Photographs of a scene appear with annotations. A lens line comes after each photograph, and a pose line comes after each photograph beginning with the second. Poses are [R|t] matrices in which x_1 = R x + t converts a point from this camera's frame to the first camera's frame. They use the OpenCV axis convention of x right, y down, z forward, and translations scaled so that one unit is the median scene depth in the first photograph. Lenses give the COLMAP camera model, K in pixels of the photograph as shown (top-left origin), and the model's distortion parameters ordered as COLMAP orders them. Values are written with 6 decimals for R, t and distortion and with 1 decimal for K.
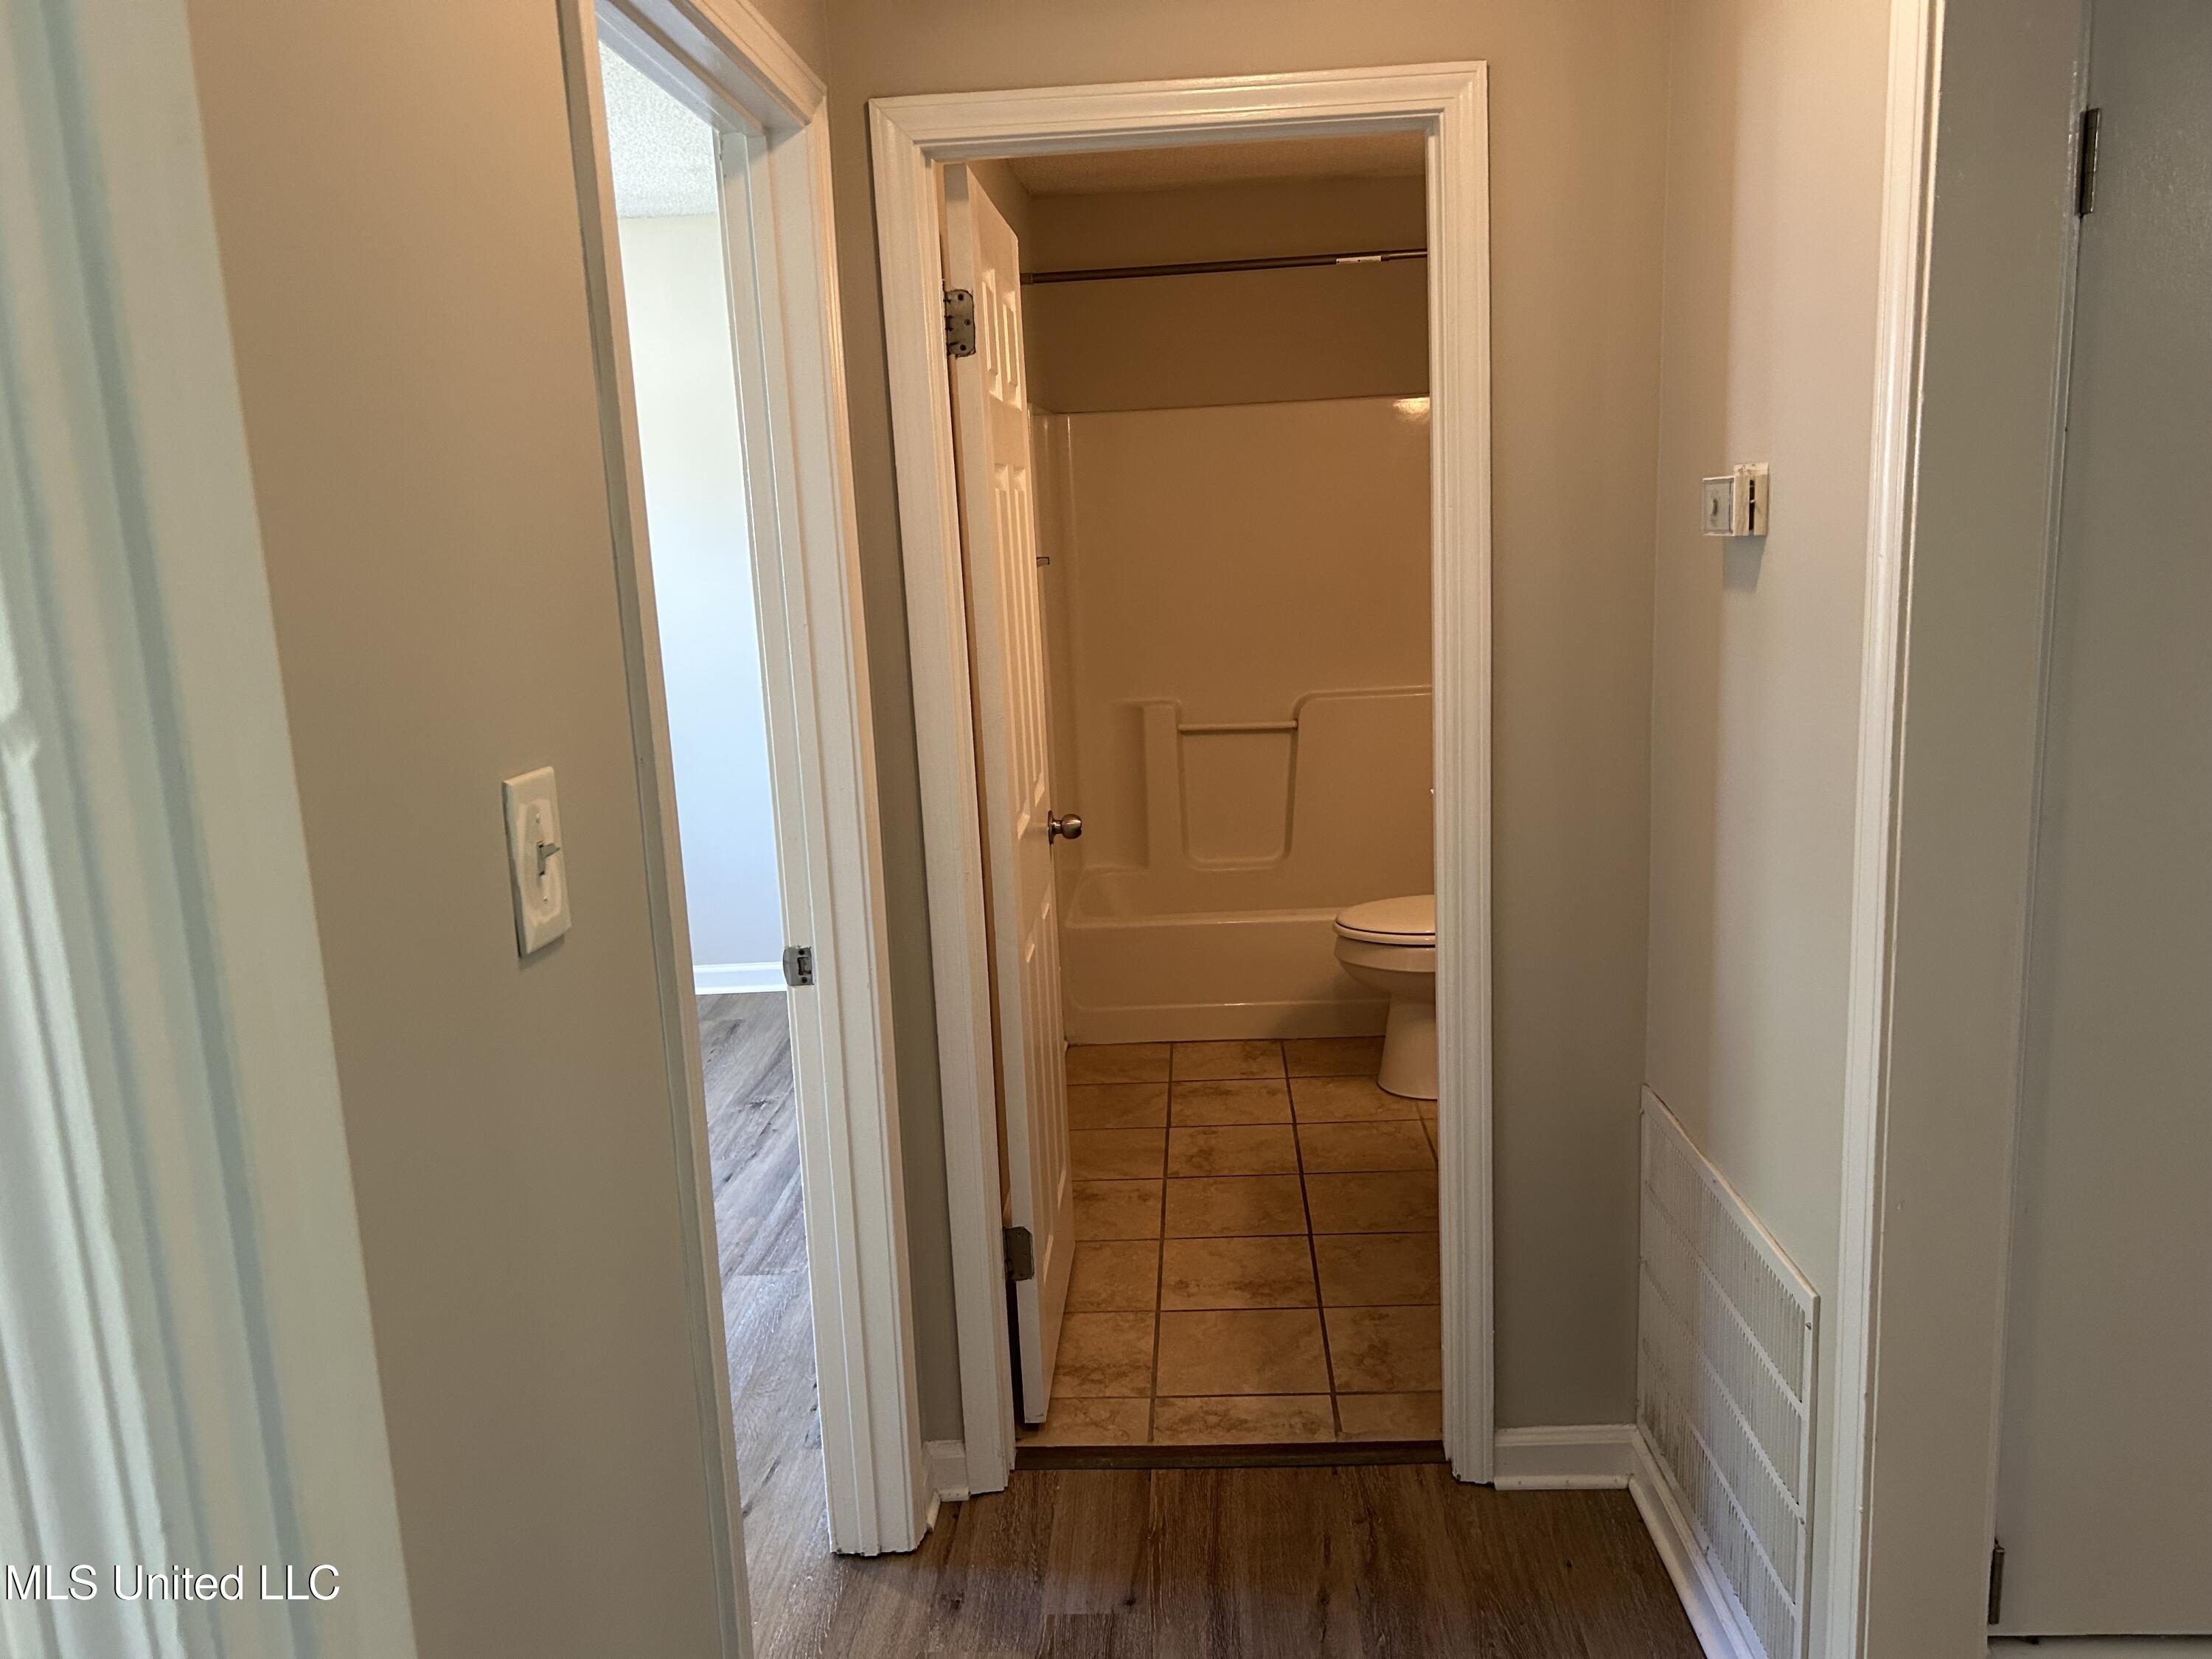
lens RADIAL K [[1673.7, 0, 1106.3], [0, 1673.7, 821.0], [0, 0, 1]] dist [0.054819, -0.056425]
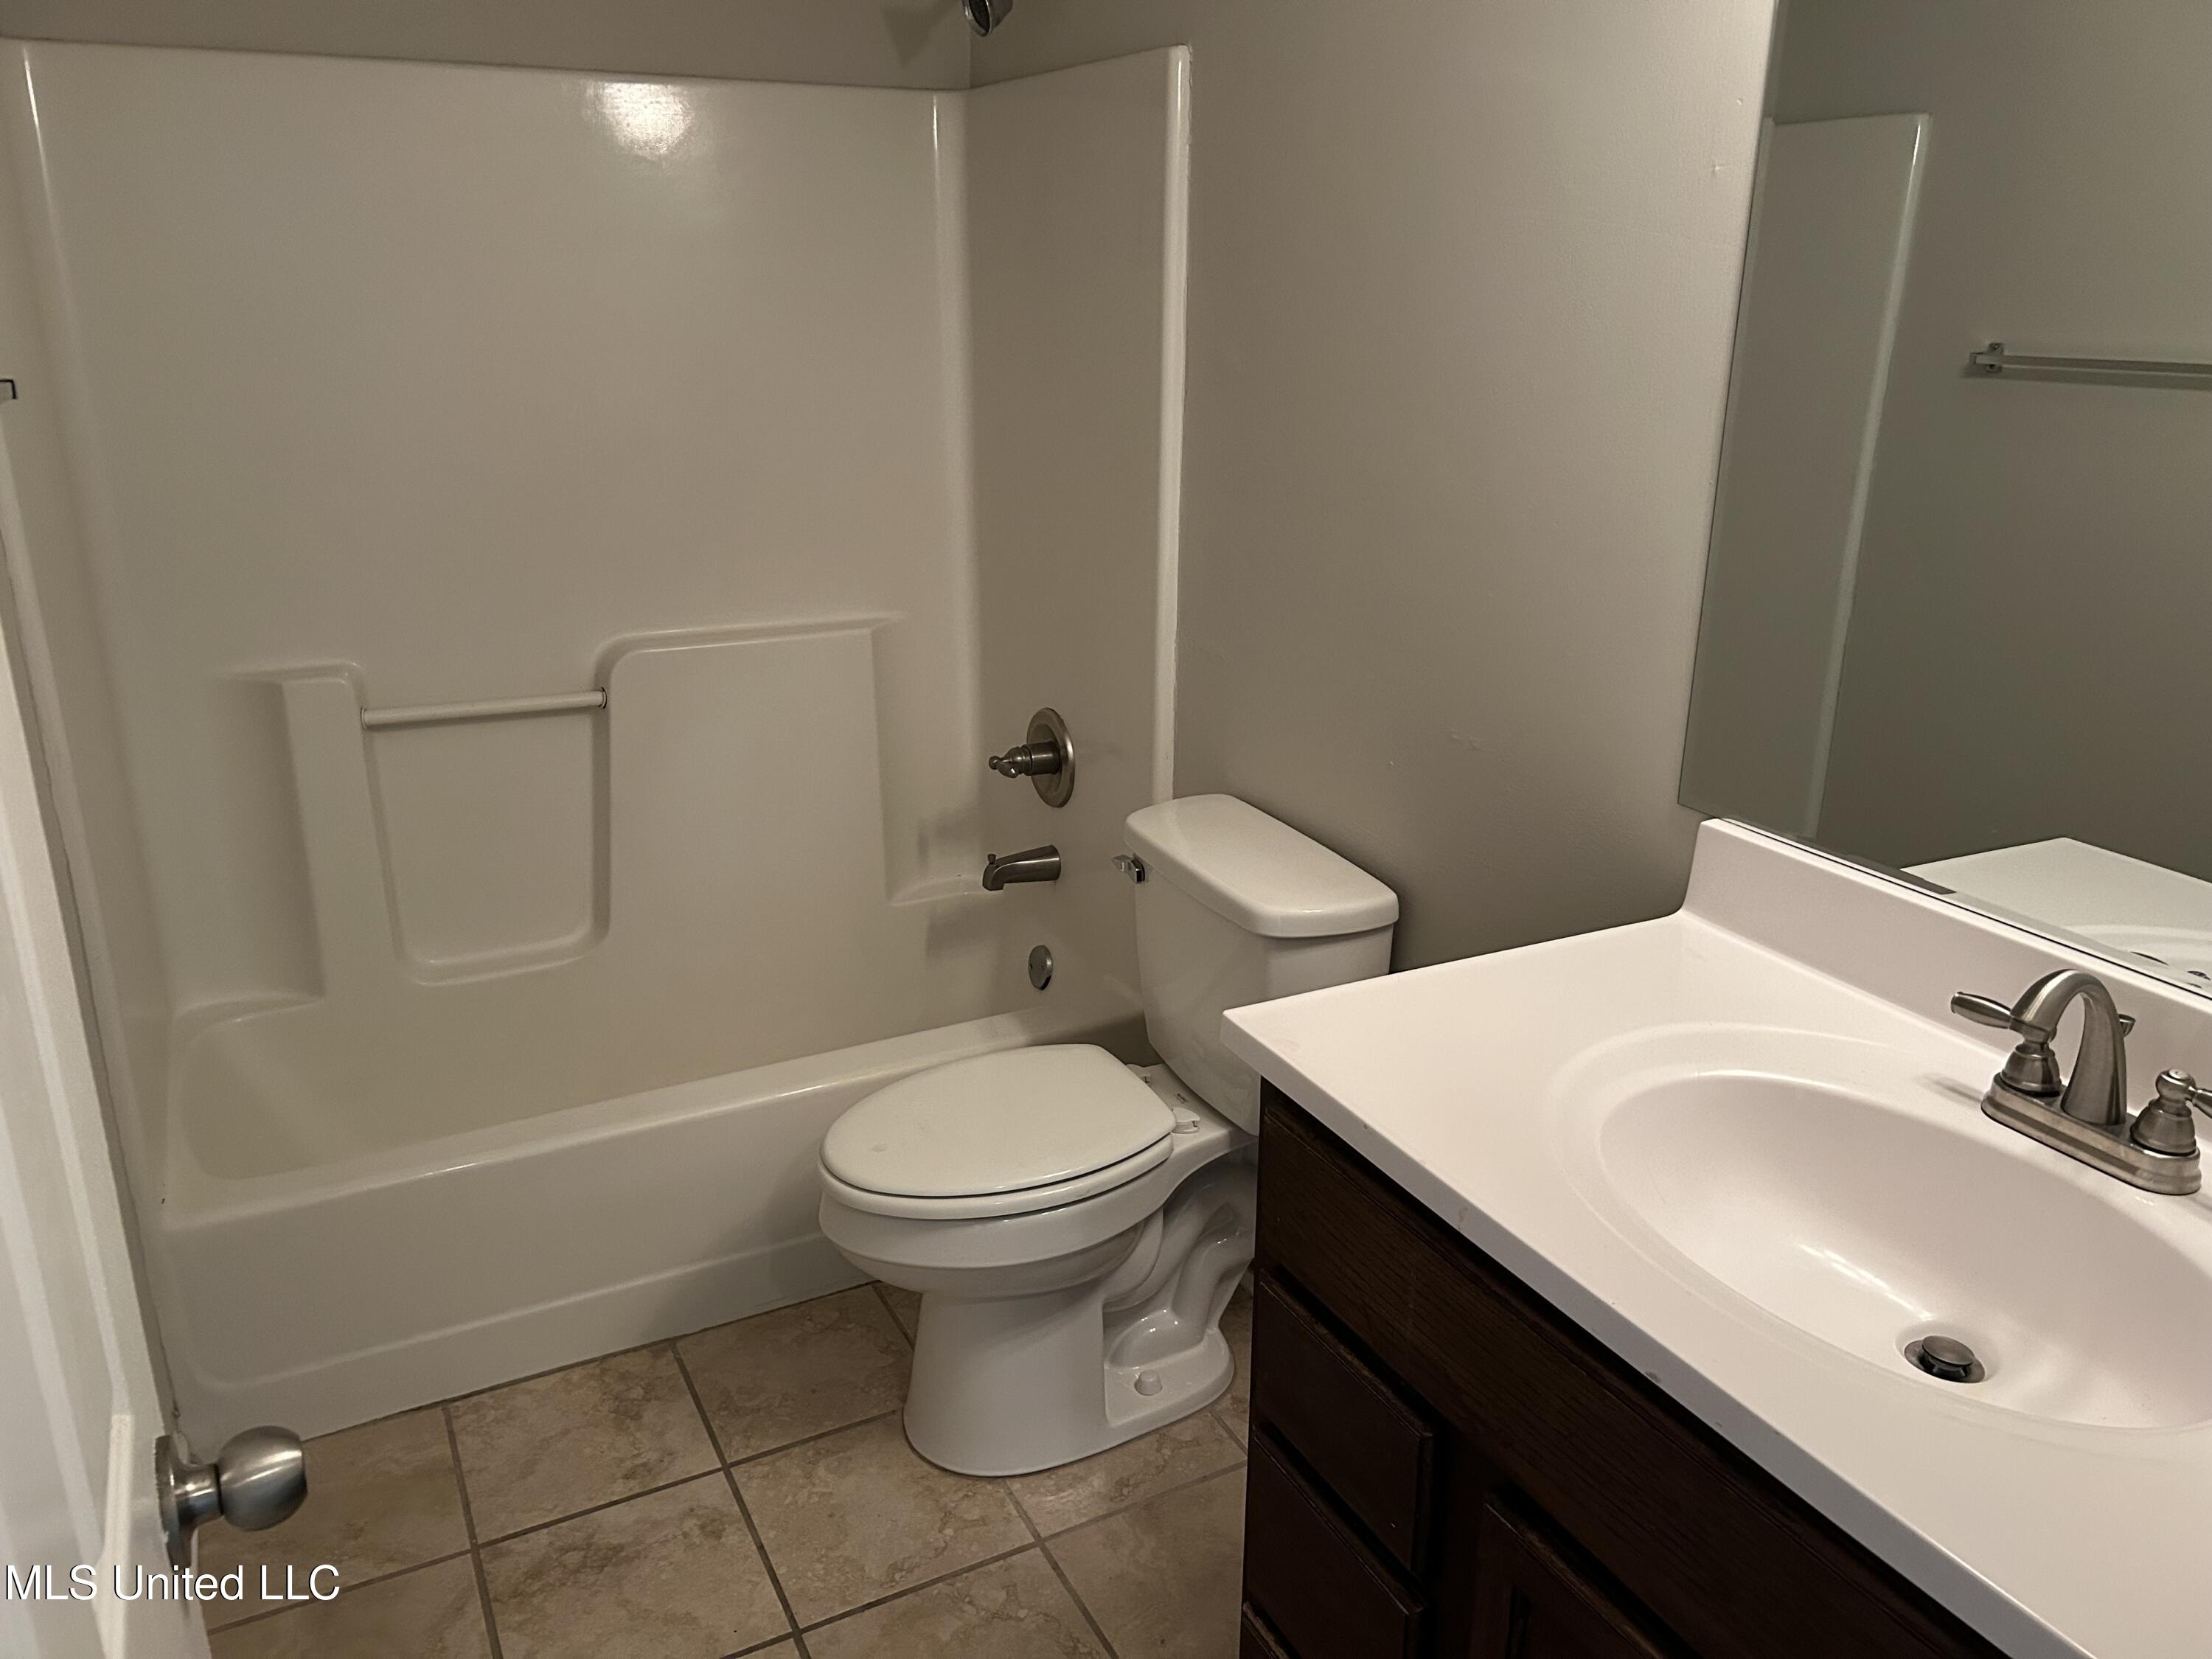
lens RADIAL K [[1673.7, 0, 1106.3], [0, 1673.7, 821.0], [0, 0, 1]] dist [0.054819, -0.056425]
pose [[0.864630, -0.105510, 0.491206, -0.018066], [0.052380, 0.991302, 0.120730, -0.084019], [-0.499672, -0.078658, 0.862636, 0.499223]]
